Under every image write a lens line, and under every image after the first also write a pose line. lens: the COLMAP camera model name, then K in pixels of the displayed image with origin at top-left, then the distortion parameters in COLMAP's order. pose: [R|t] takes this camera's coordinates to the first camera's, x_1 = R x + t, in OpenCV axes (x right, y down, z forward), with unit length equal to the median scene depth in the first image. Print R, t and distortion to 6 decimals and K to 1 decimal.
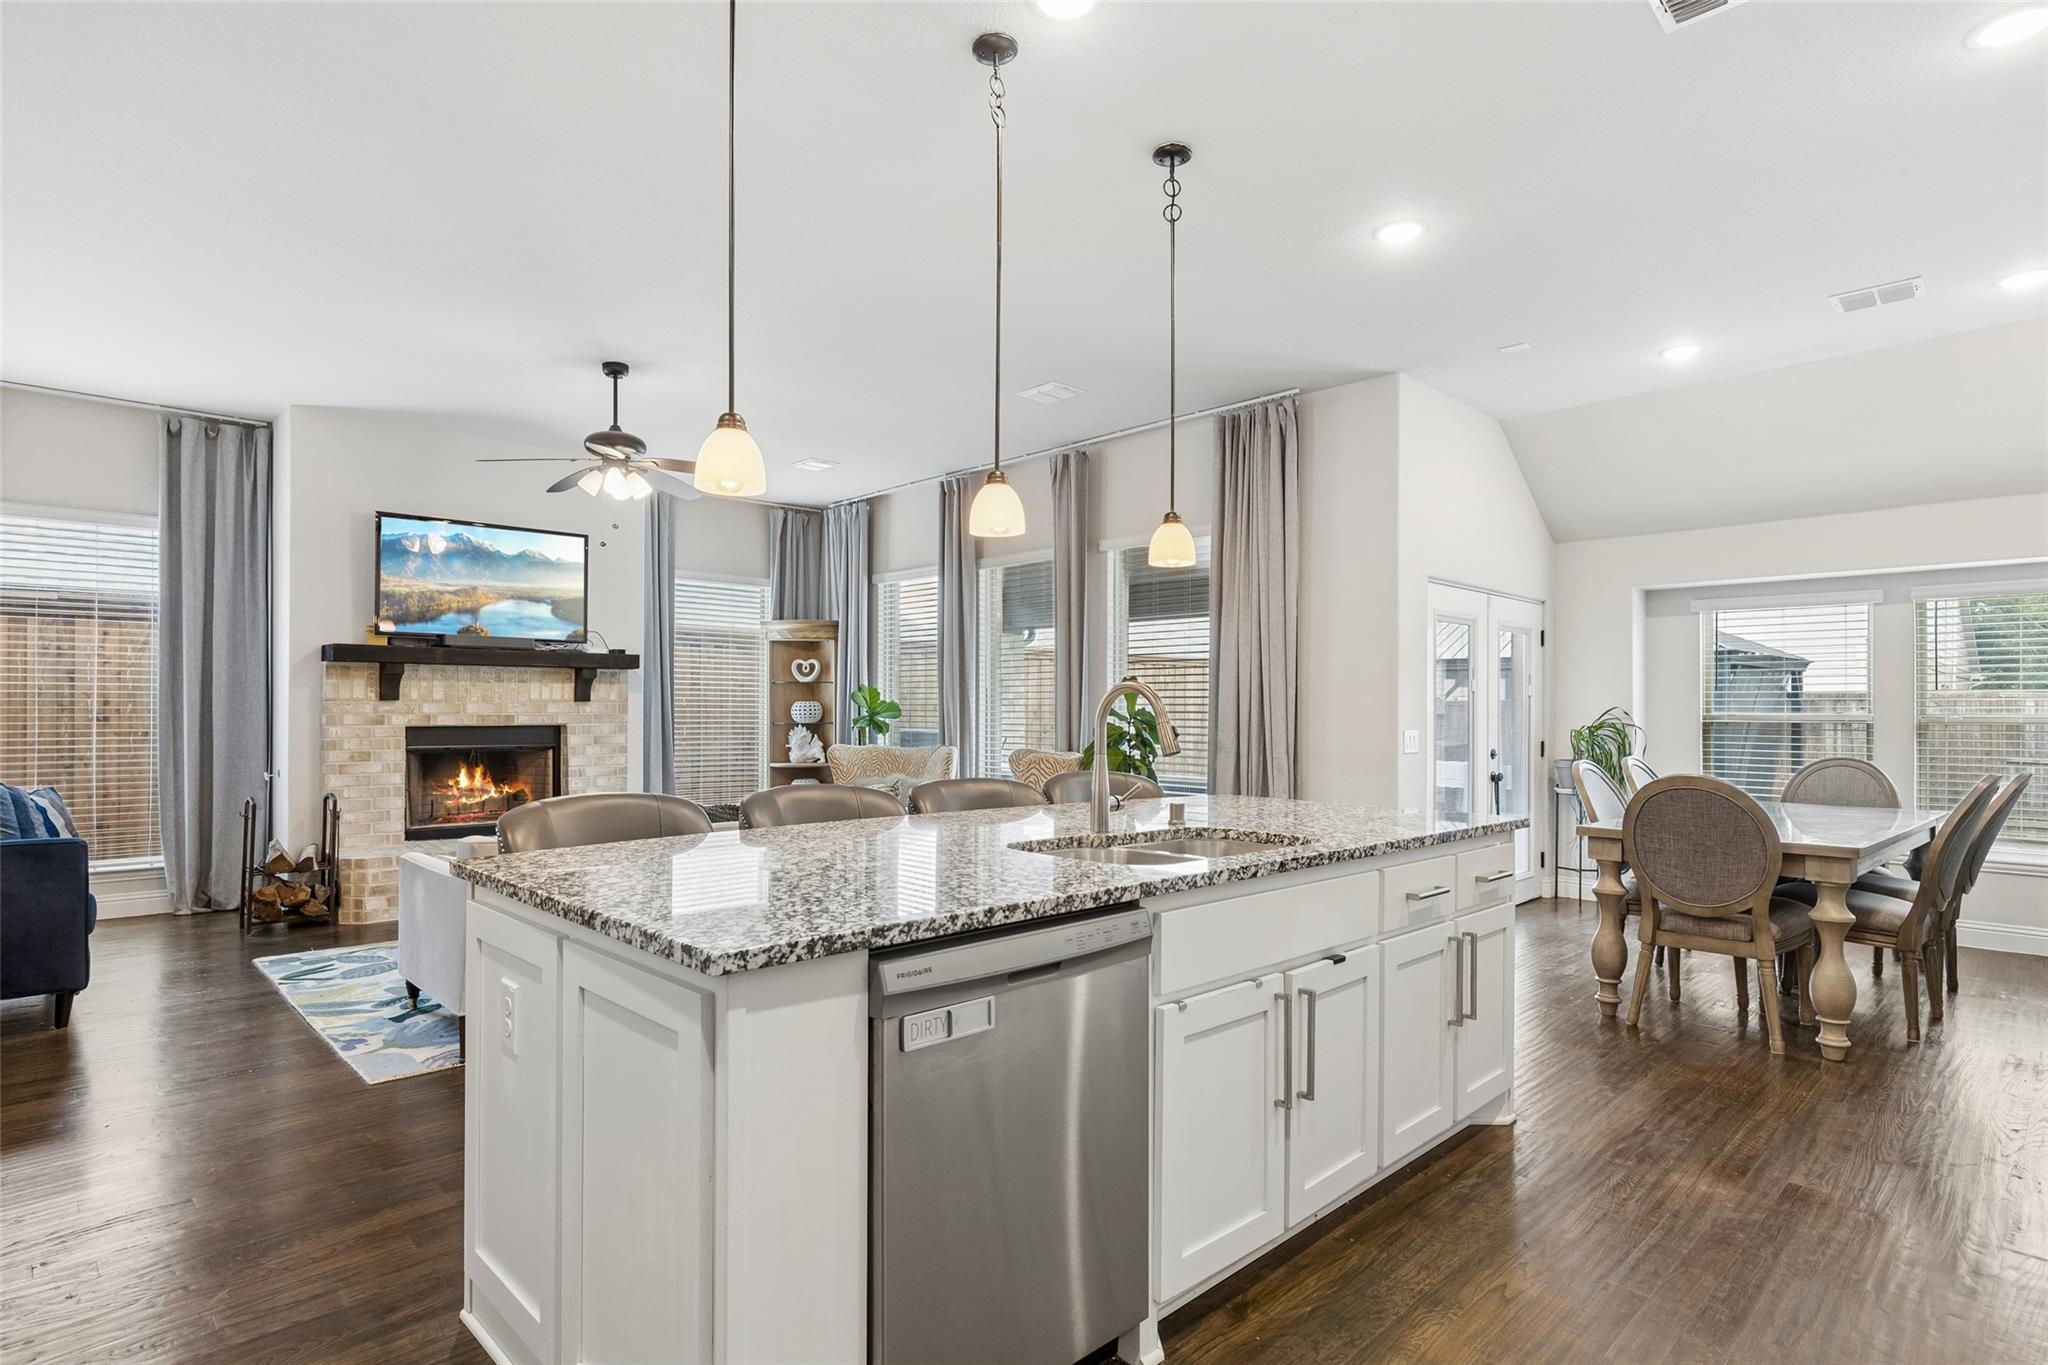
lens RADIAL K [[1062.8, 0, 1015.3], [0, 1062.8, 678.1], [0, 0, 1]] dist [-0.000879, 0.003313]
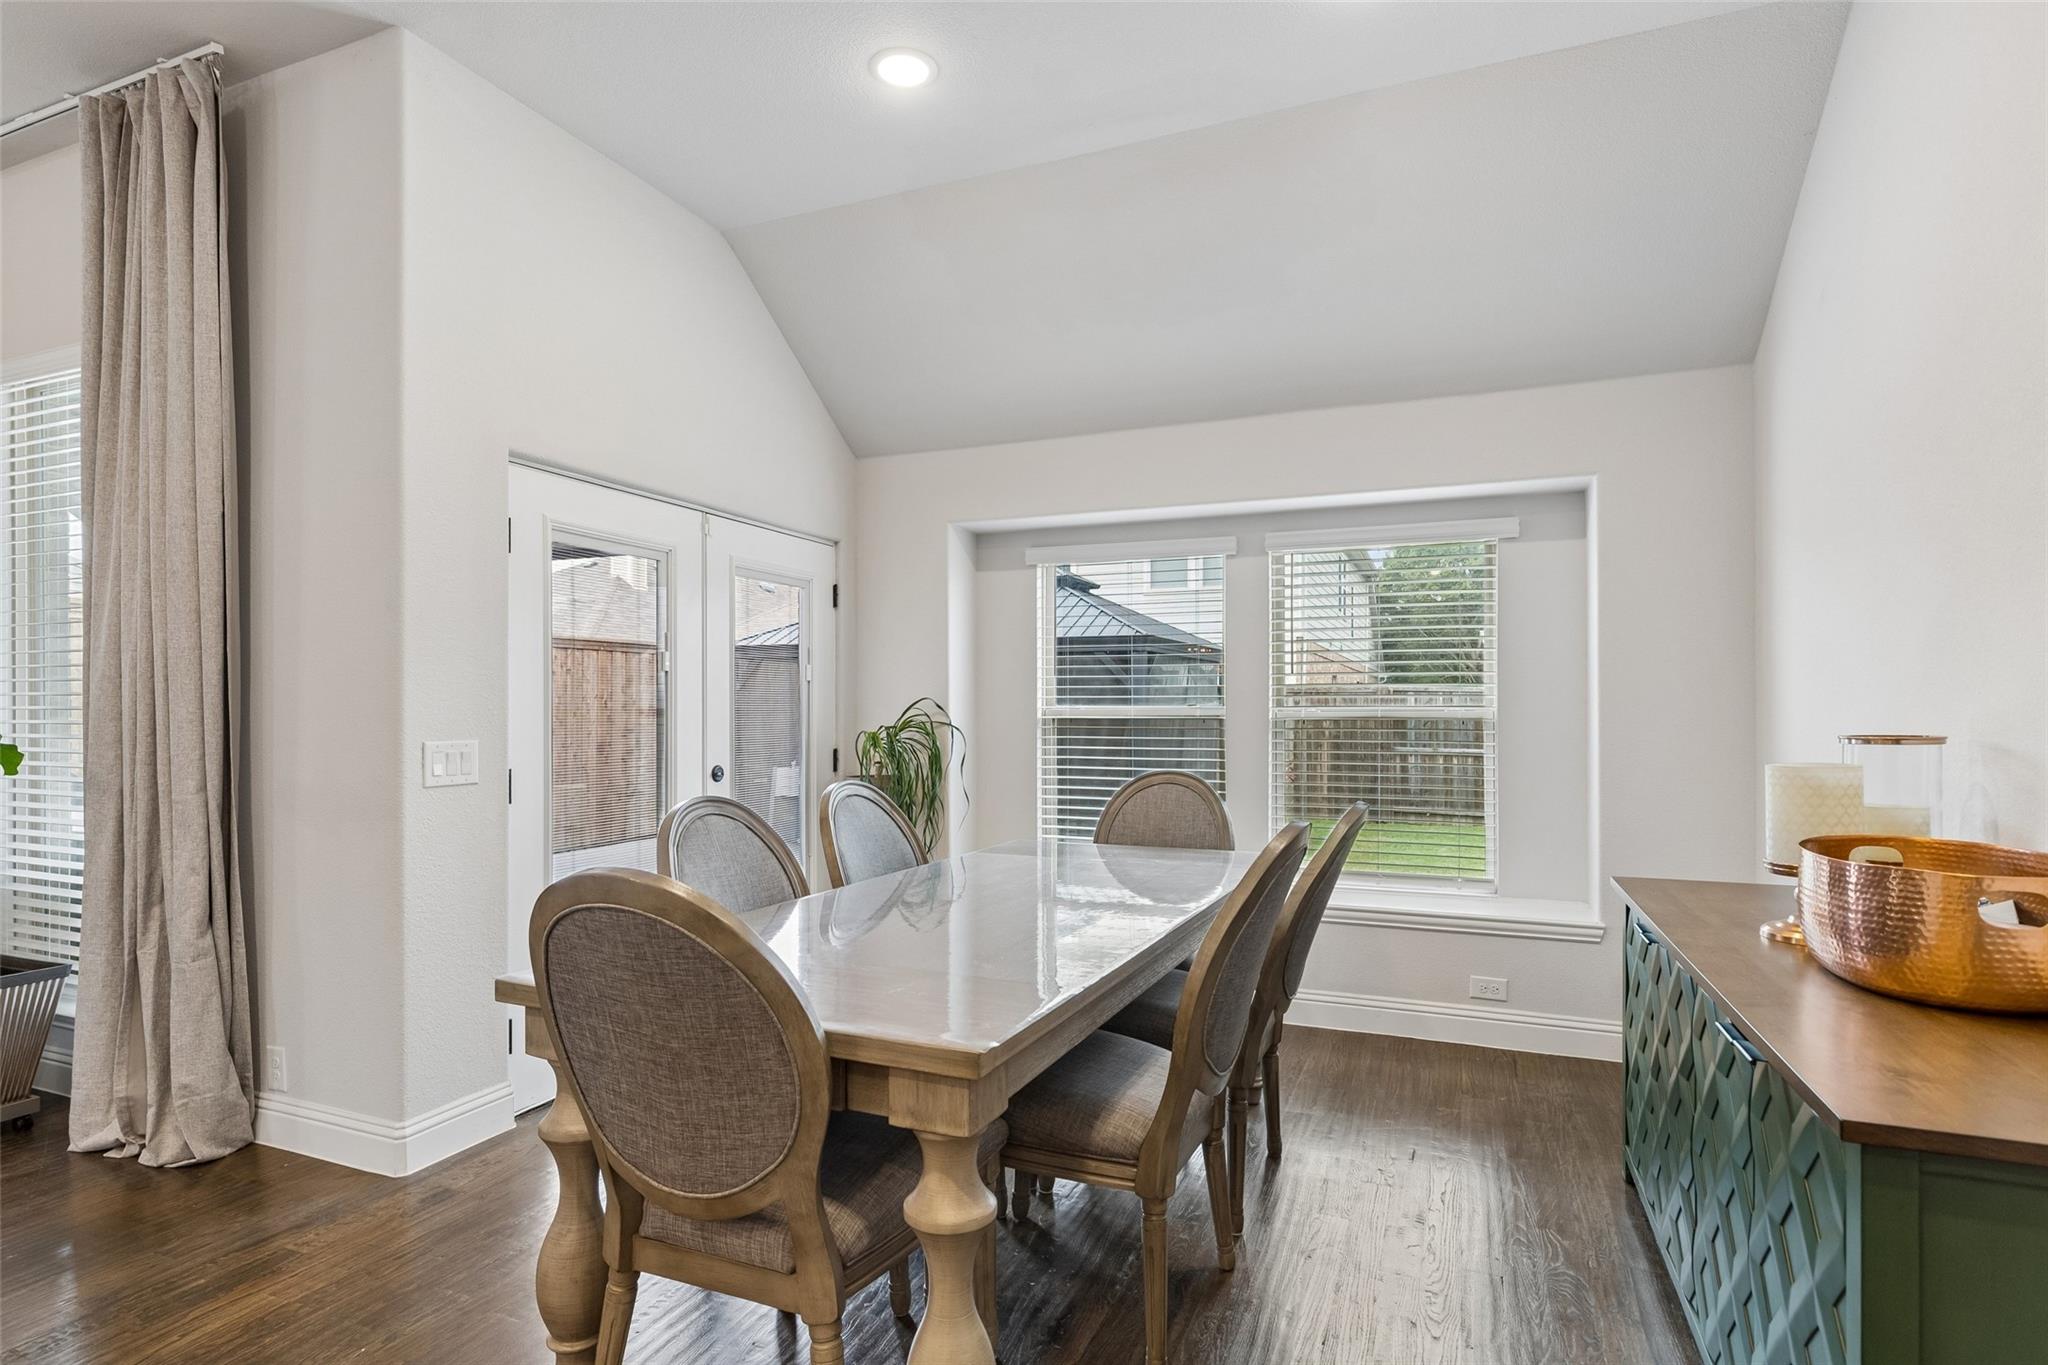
lens RADIAL K [[1062.8, 0, 1022.0], [0, 1062.8, 703.4], [0, 0, 1]] dist [-0.000879, 0.003313]
pose [[0.914825, -0.006866, 0.403793, 0.951554], [-0.003185, 0.999702, 0.024214, 0.039876], [-0.403838, -0.023437, 0.914530, 0.949249]]
